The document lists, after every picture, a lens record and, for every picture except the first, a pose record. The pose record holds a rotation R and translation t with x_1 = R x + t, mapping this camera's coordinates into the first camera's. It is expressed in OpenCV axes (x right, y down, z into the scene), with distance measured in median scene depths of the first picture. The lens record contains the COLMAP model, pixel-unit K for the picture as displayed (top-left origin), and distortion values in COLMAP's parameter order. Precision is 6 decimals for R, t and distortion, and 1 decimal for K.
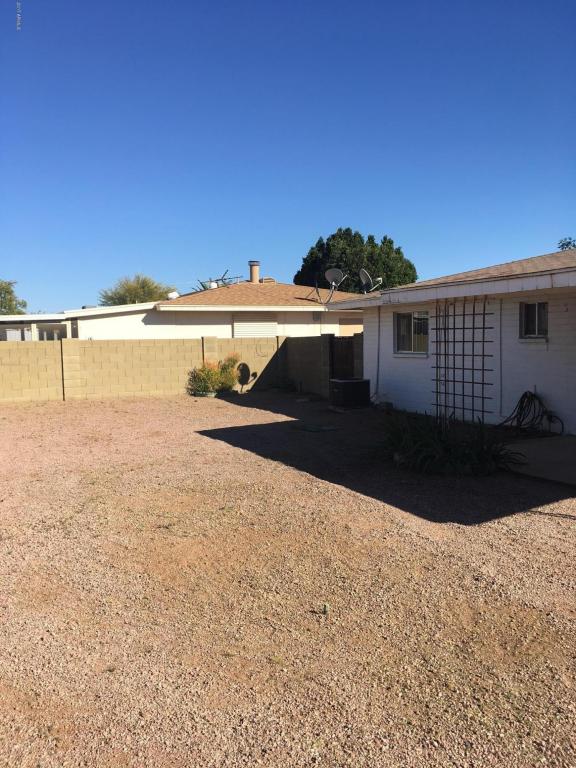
lens RADIAL K [[633.7, 0, 287.5], [0, 633.7, 381.1], [0, 0, 1]] dist [0.028866, -0.081630]
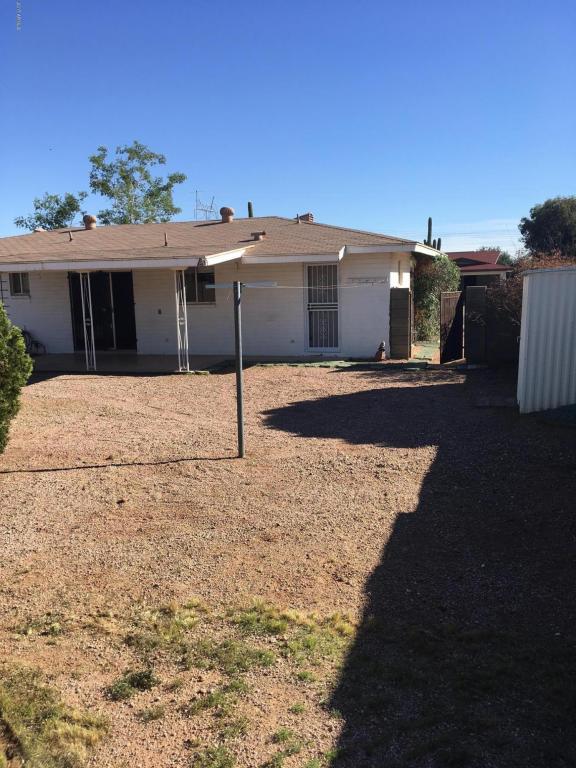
lens RADIAL K [[633.7, 0, 291.1], [0, 633.7, 376.1], [0, 0, 1]] dist [0.028866, -0.081630]
pose [[0.673061, -0.101654, 0.732568, -0.329541], [0.055265, 0.994653, 0.087246, 0.030270], [-0.737519, -0.018237, 0.675080, -0.546778]]
